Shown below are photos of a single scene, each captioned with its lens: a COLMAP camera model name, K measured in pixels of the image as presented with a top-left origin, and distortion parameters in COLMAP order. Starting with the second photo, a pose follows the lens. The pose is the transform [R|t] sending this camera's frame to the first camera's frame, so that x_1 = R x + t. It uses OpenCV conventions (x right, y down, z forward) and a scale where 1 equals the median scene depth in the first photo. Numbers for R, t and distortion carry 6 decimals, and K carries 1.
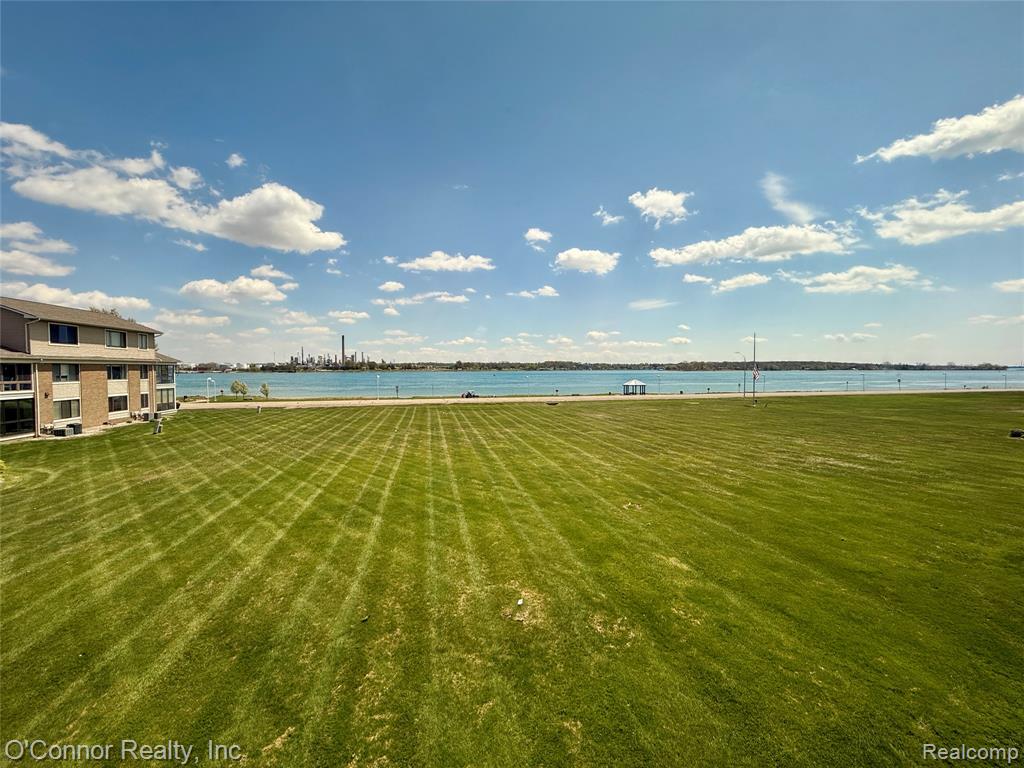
lens RADIAL K [[410.2, 0, 511.6], [0, 410.2, 391.1], [0, 0, 1]] dist [0.005888, -0.000838]
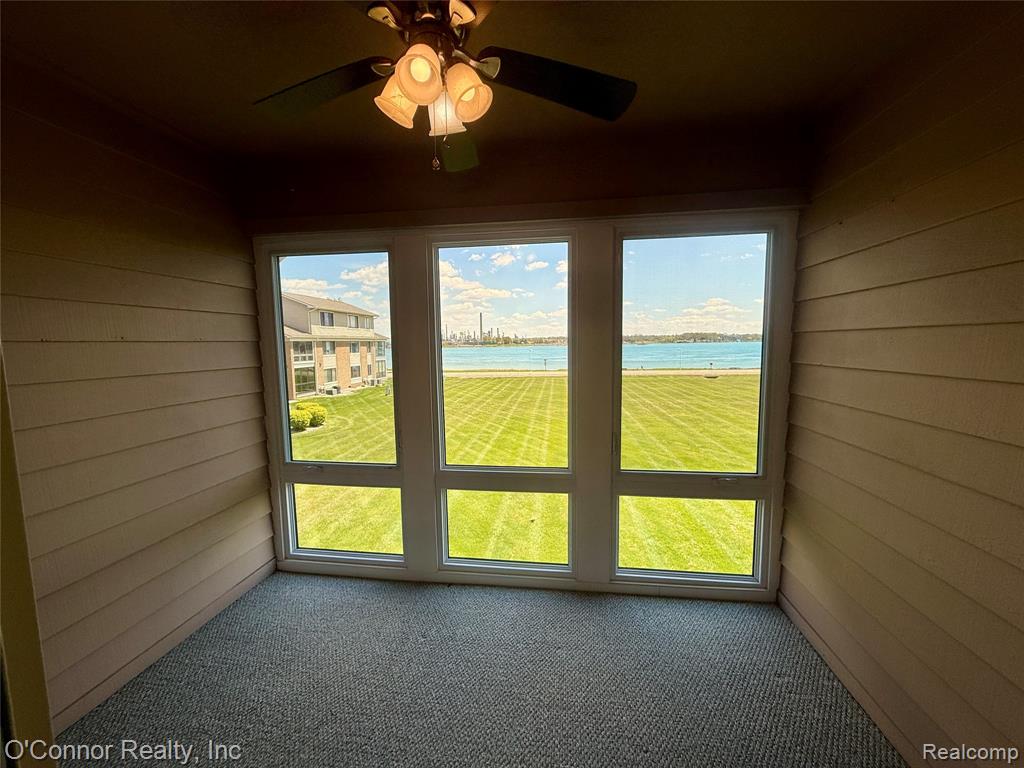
lens RADIAL K [[410.2, 0, 505.5], [0, 410.2, 388.6], [0, 0, 1]] dist [0.005888, -0.000838]
pose [[0.953569, 0.020392, -0.300485, -0.128614], [-0.003357, 0.998363, 0.057100, 0.008851], [0.301157, -0.053440, 0.952076, -0.107670]]
